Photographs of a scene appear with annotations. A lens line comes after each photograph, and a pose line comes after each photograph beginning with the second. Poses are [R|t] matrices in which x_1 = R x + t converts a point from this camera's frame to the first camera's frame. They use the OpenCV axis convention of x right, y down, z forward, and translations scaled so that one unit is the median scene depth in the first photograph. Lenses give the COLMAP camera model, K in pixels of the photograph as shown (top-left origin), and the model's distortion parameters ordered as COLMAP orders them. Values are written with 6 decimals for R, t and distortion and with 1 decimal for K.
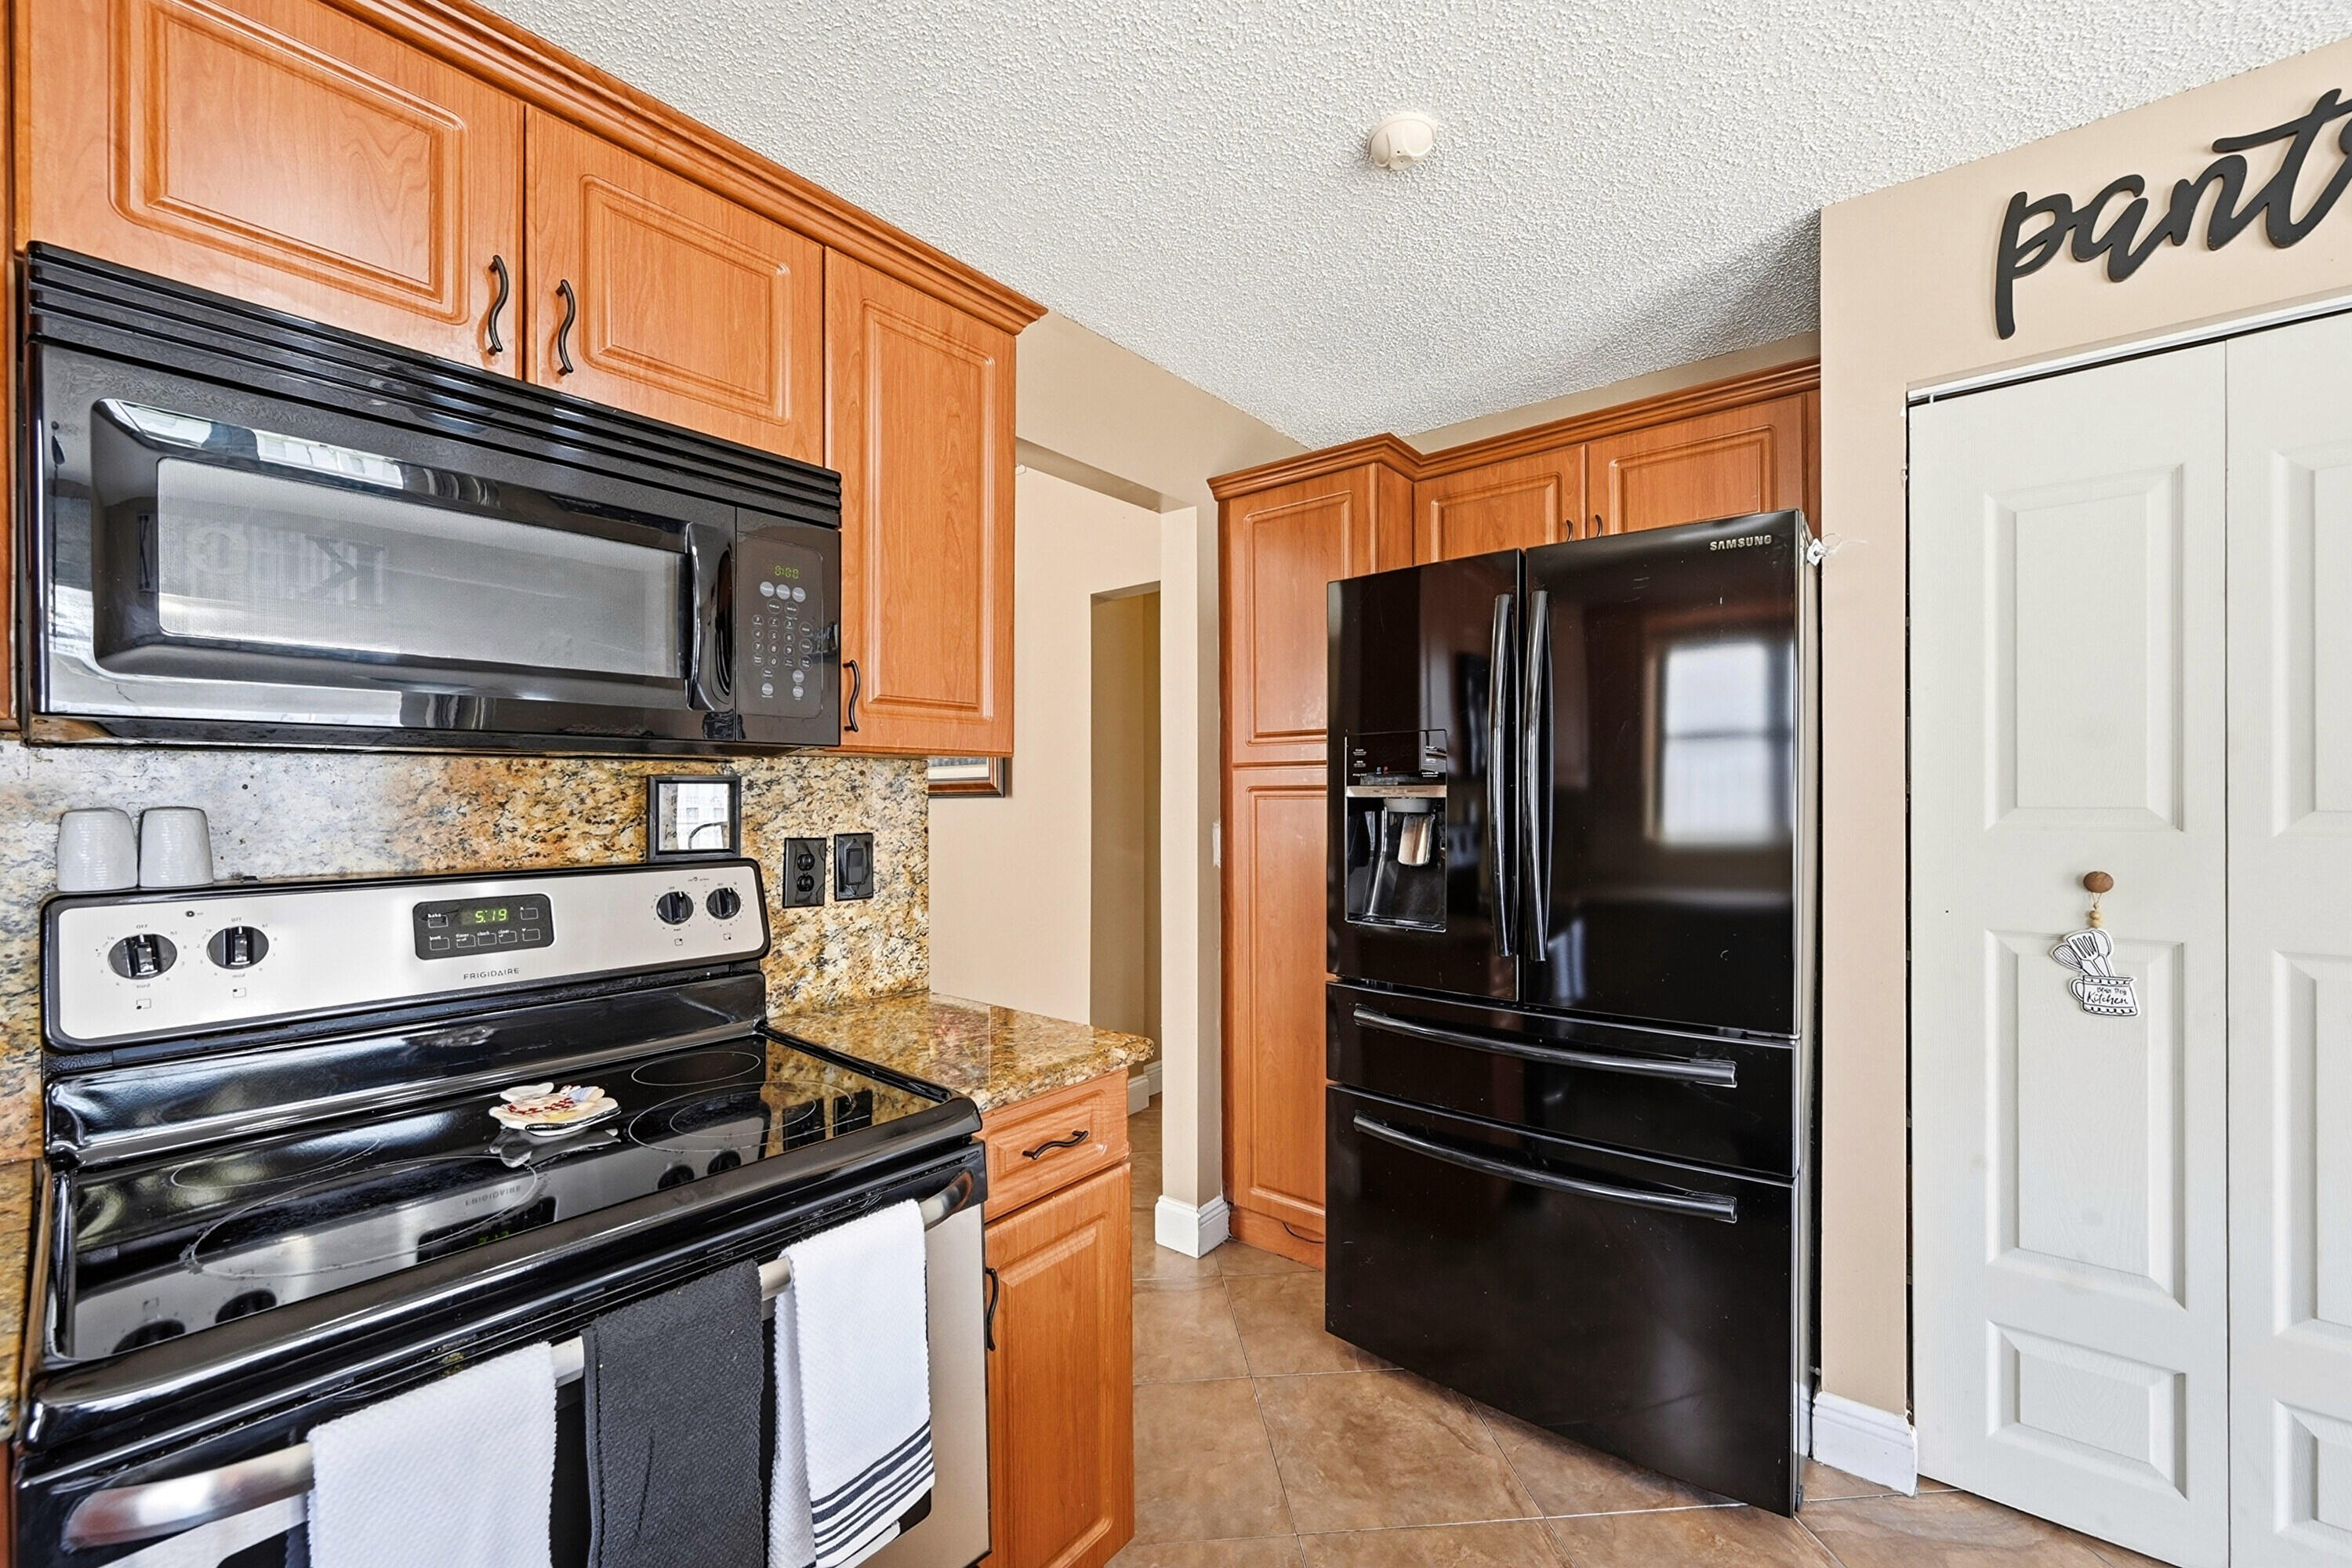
lens RADIAL K [[937.5, 0, 1147.8], [0, 937.5, 801.5], [0, 0, 1]] dist [-0.003351, 0.000262]
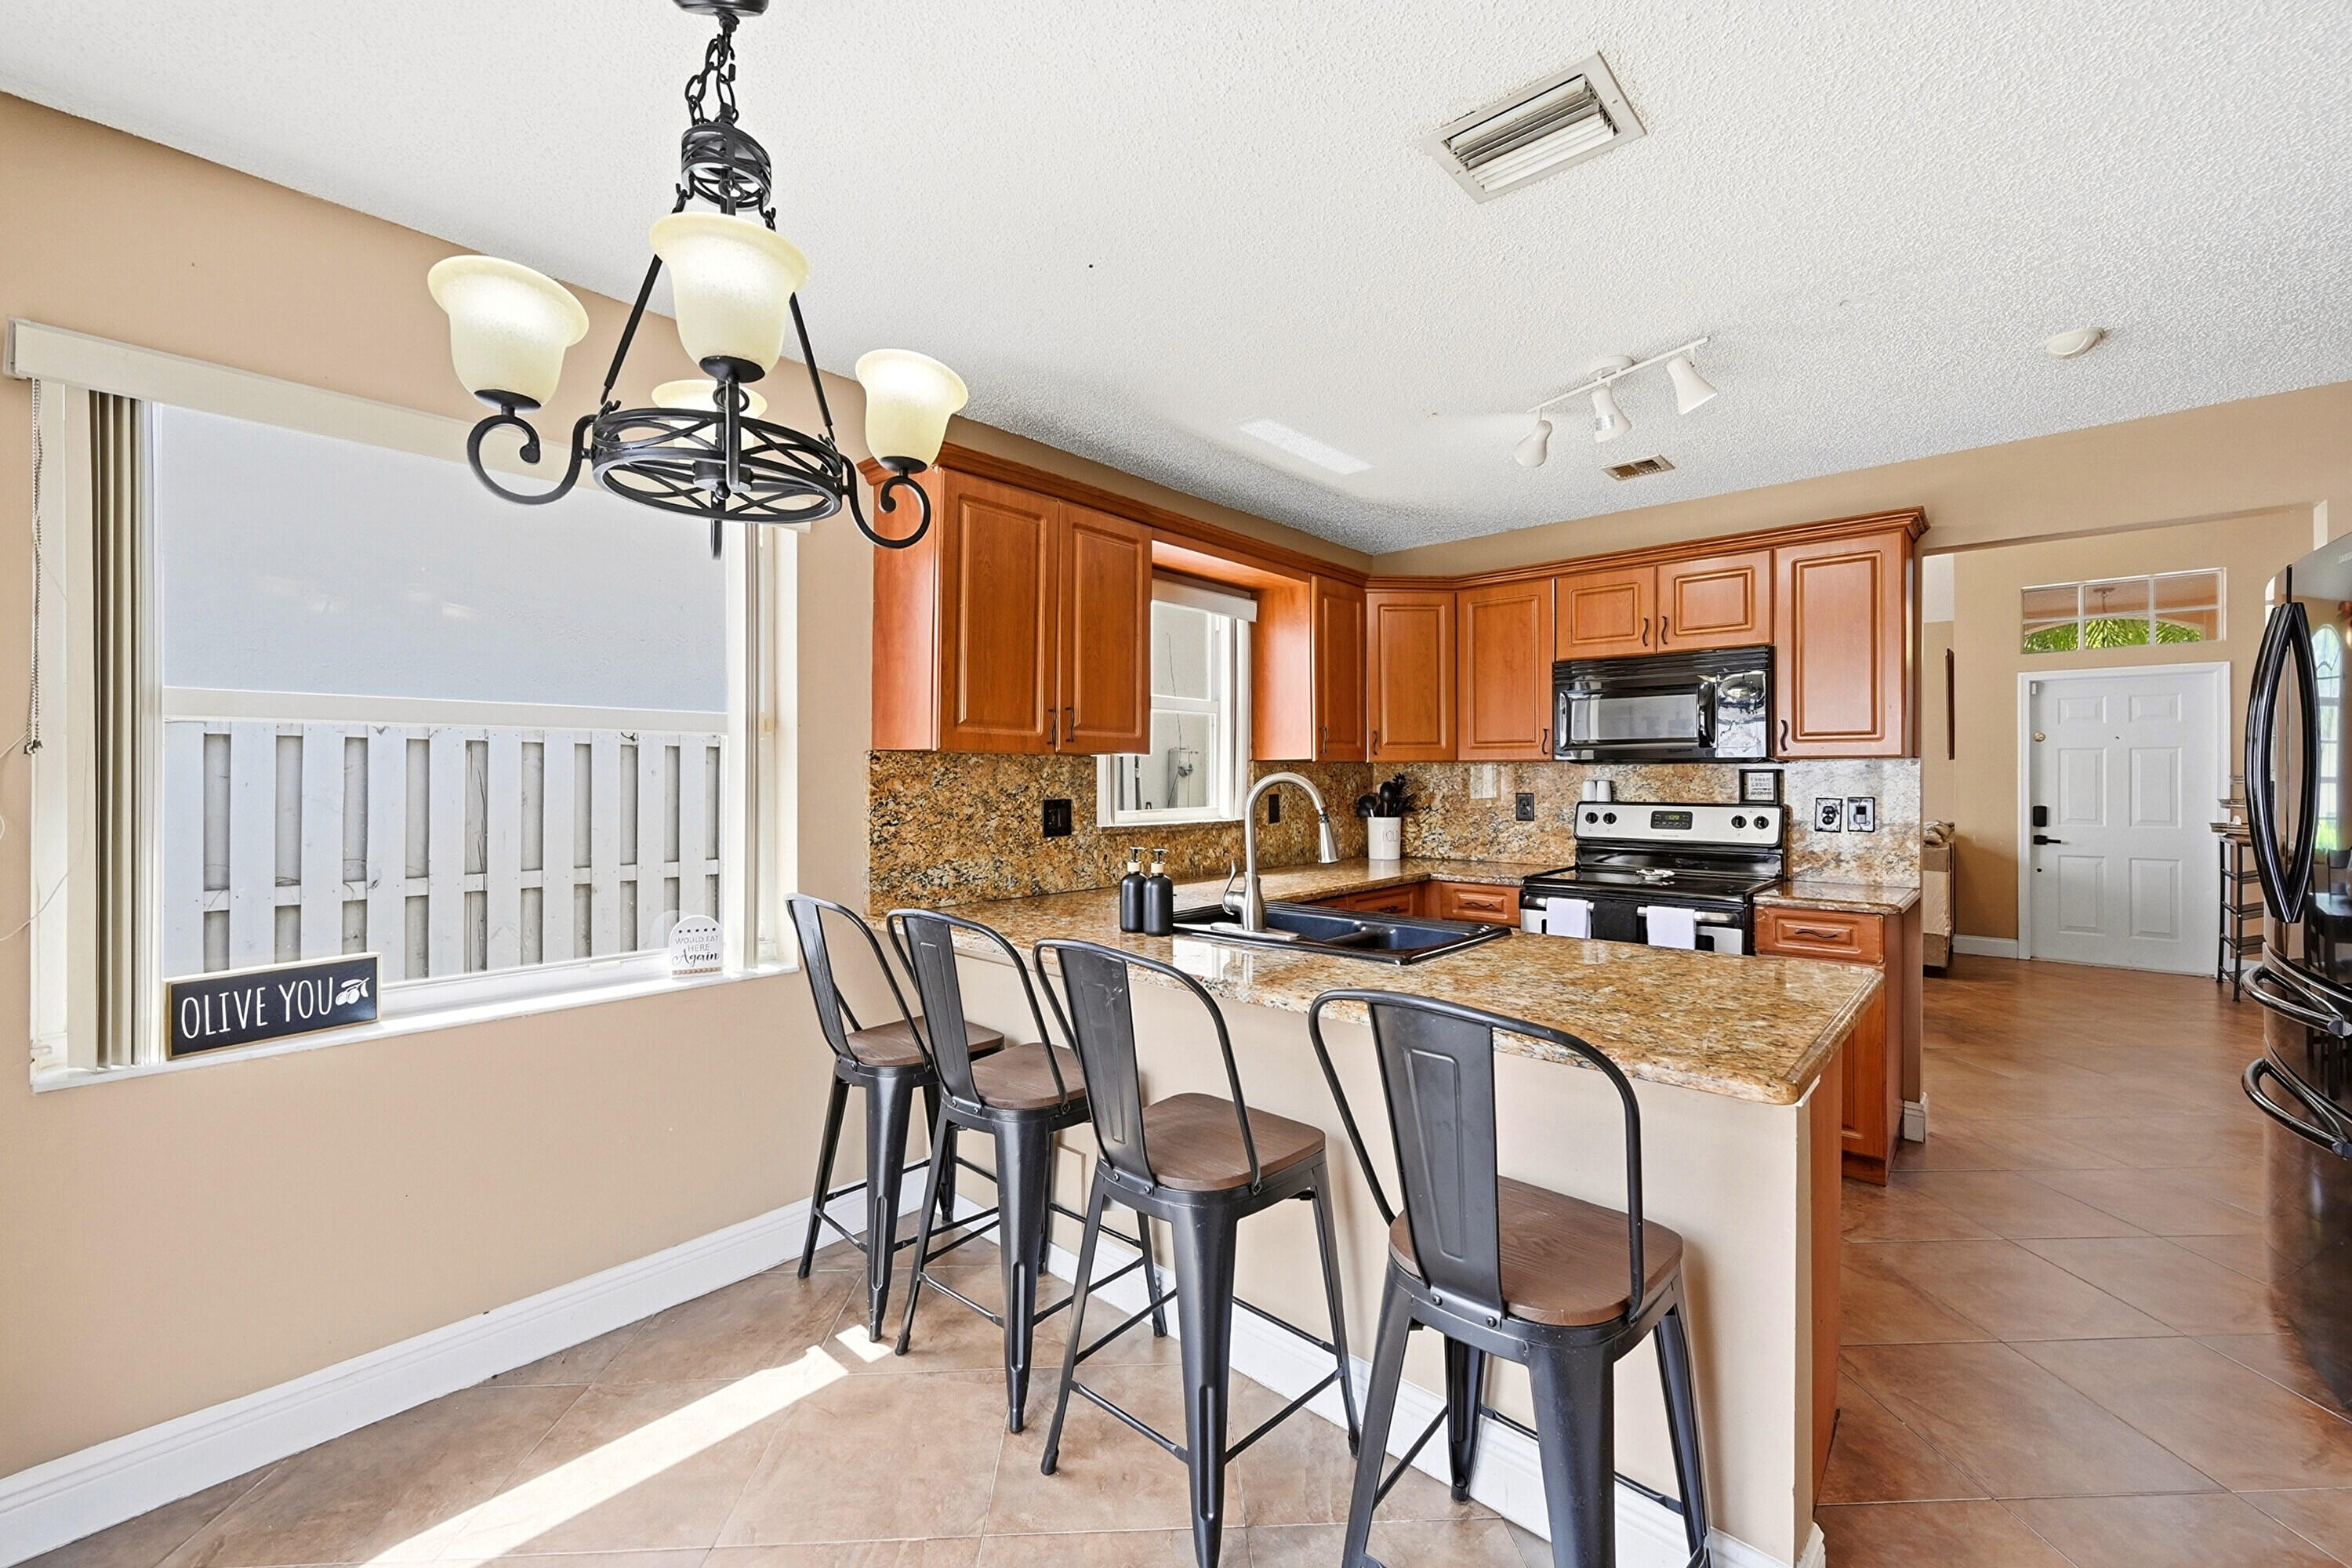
lens RADIAL K [[937.5, 0, 1187.7], [0, 937.5, 772.8], [0, 0, 1]] dist [-0.003351, 0.000262]
pose [[-0.030768, -0.003440, -0.999521, 1.849910], [-0.008523, 0.999959, -0.003179, 0.002368], [0.999490, 0.008421, -0.030796, -0.365269]]
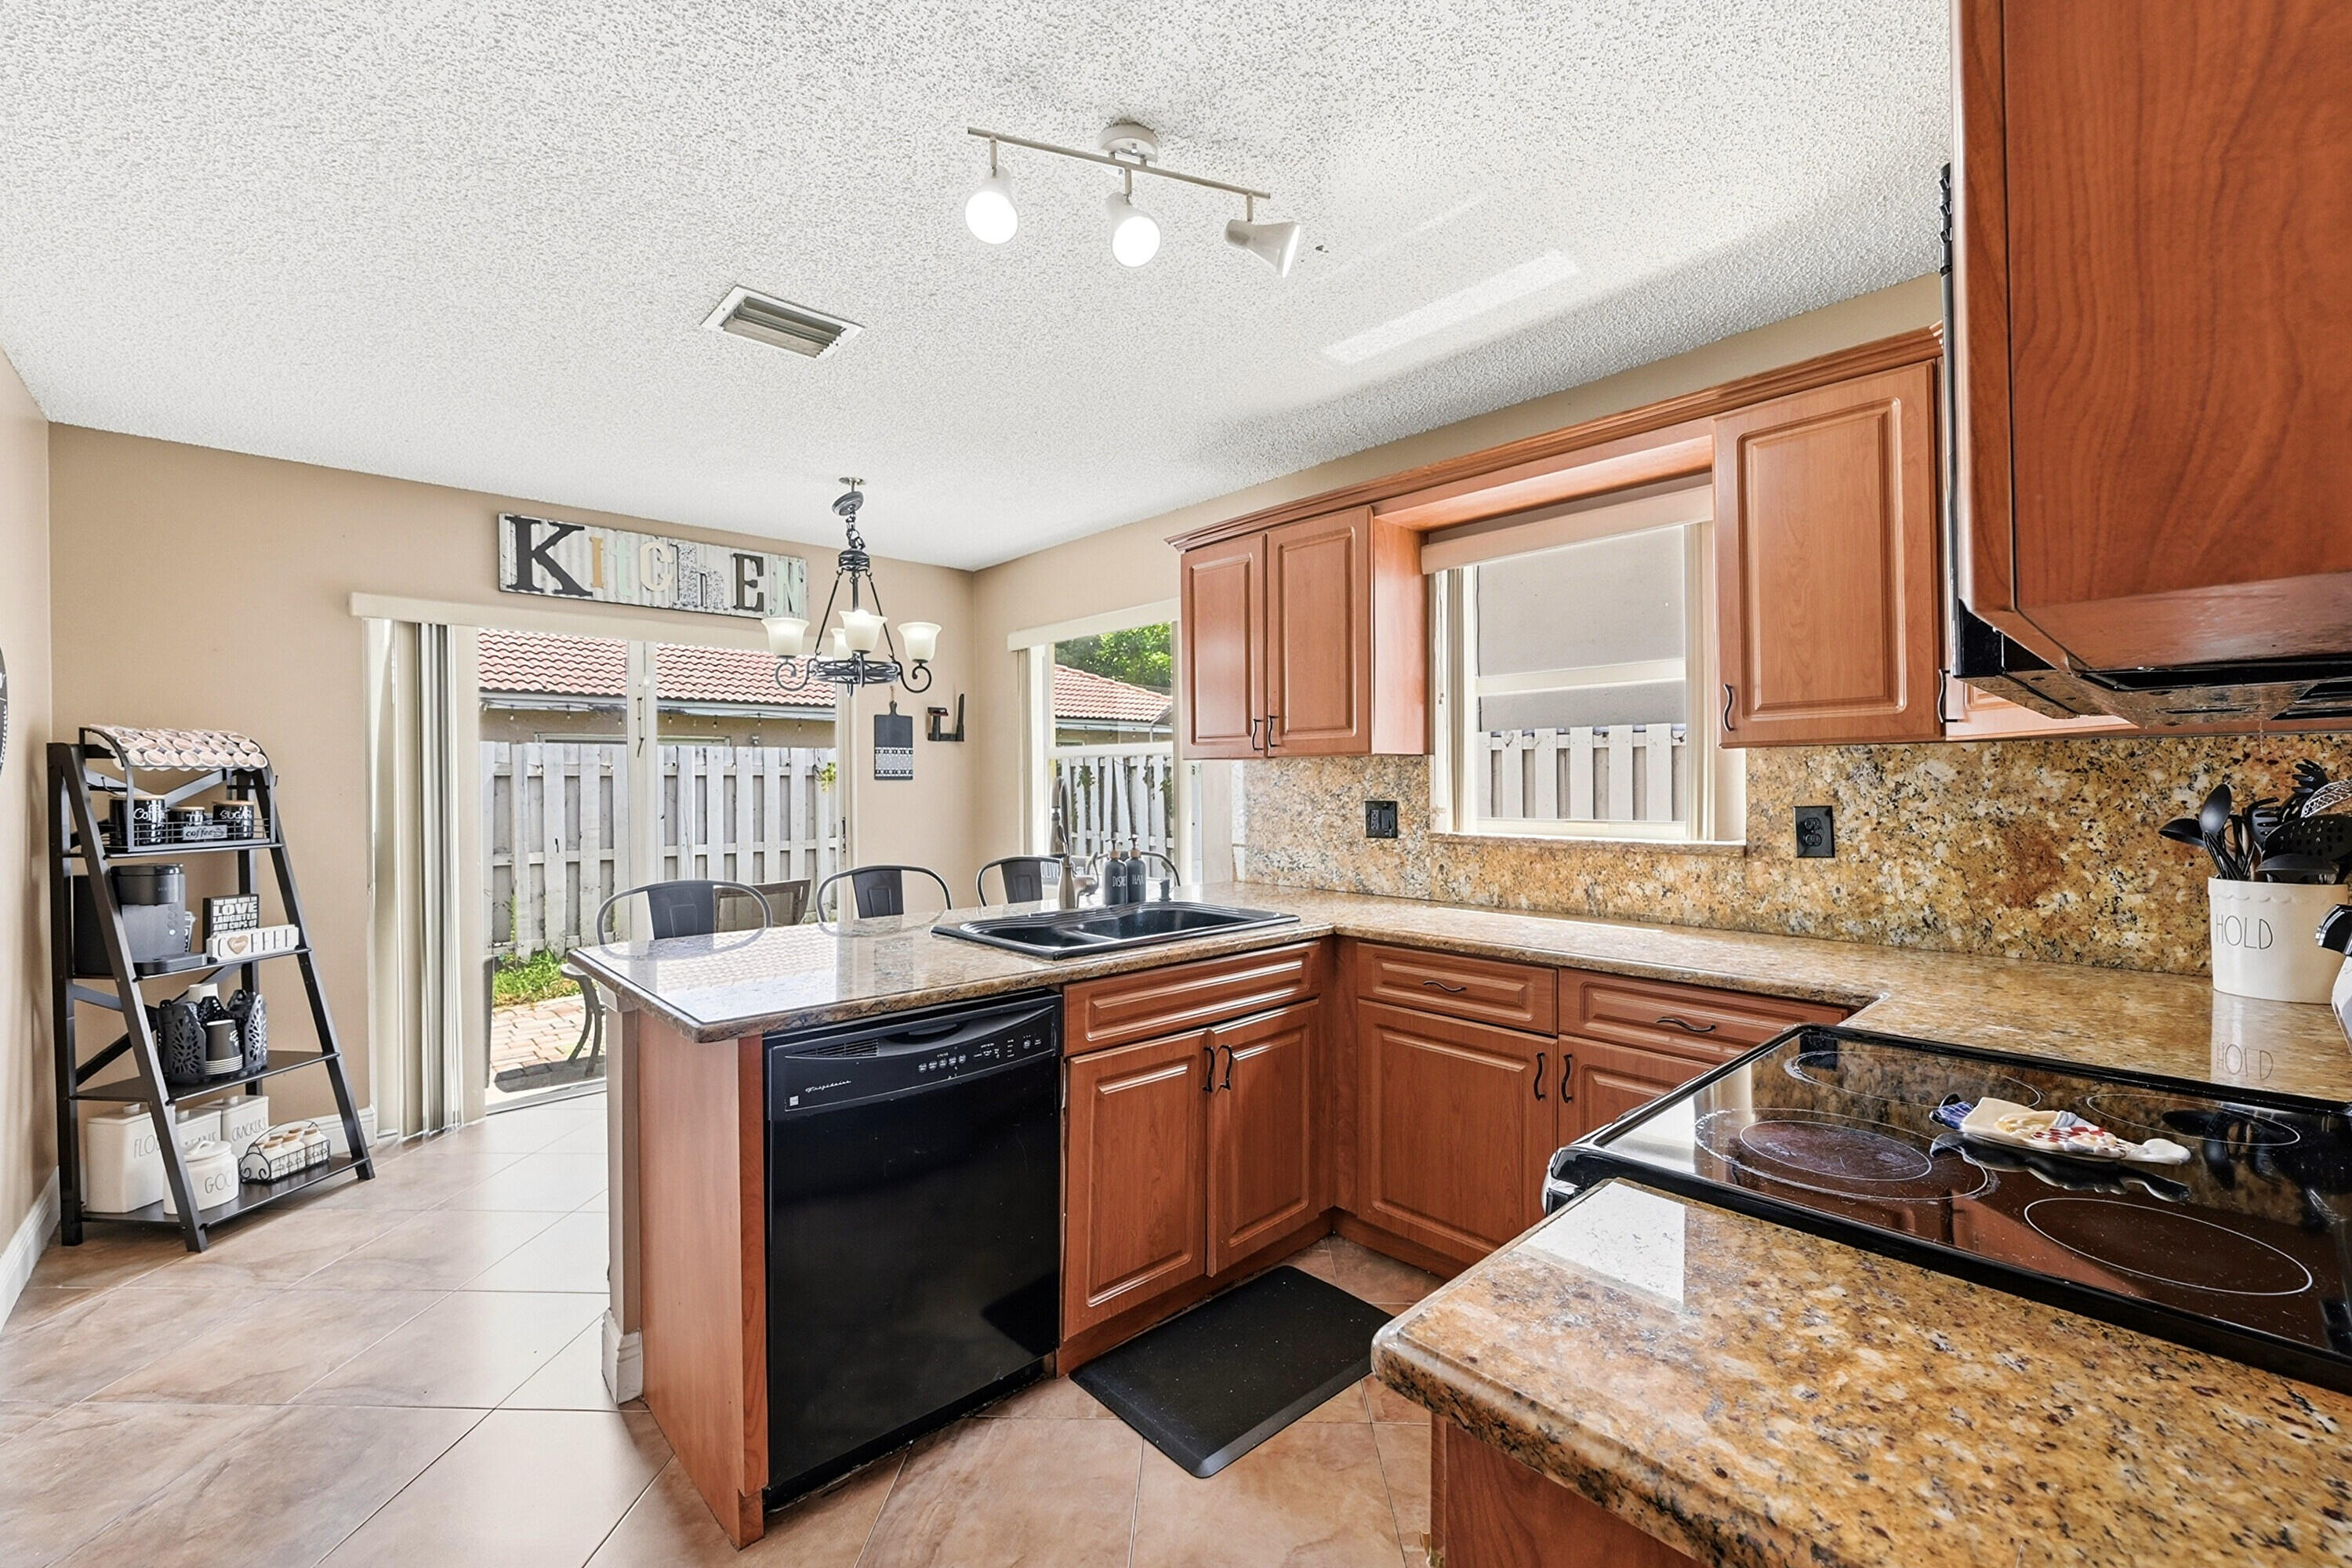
lens RADIAL K [[937.5, 0, 1191.7], [0, 937.5, 784.9], [0, 0, 1]] dist [-0.003351, 0.000262]
pose [[-0.993705, 0.008927, 0.111676, 0.019794], [0.010577, 0.999843, 0.014193, -0.011441], [-0.111532, 0.015284, -0.993643, 1.330093]]
